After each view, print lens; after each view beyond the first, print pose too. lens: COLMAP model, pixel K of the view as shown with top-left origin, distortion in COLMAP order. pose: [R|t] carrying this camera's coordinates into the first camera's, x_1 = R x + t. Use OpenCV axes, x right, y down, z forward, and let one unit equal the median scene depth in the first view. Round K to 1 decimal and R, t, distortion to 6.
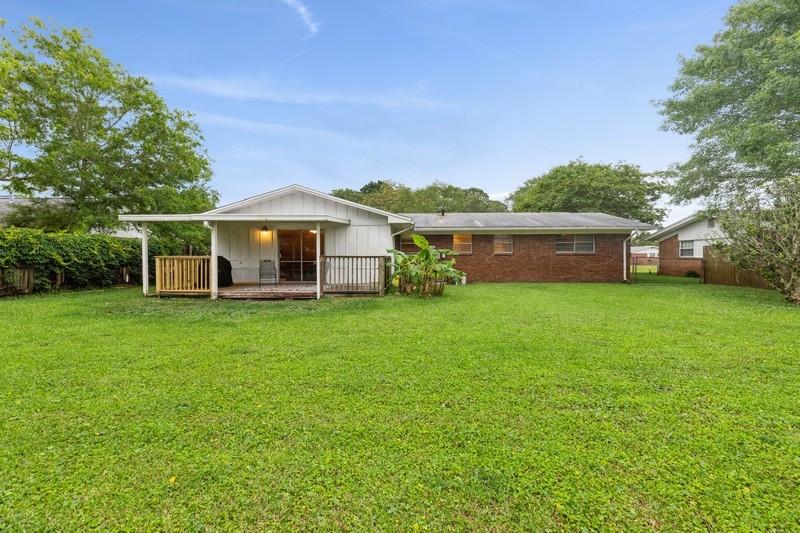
lens RADIAL K [[358.2, 0, 399.5], [0, 358.2, 263.5], [0, 0, 1]] dist [0.003174, -0.001142]
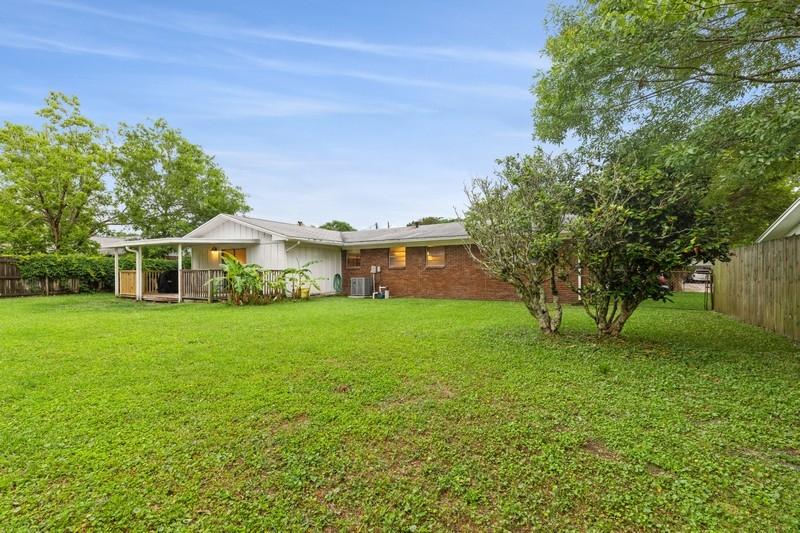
lens RADIAL K [[358.2, 0, 399.3], [0, 358.2, 269.9], [0, 0, 1]] dist [0.003174, -0.001142]
pose [[0.874887, -0.003891, -0.484311, 0.834785], [-0.006360, 0.999789, -0.019523, -0.001315], [0.484285, 0.020161, 0.874678, 0.192244]]
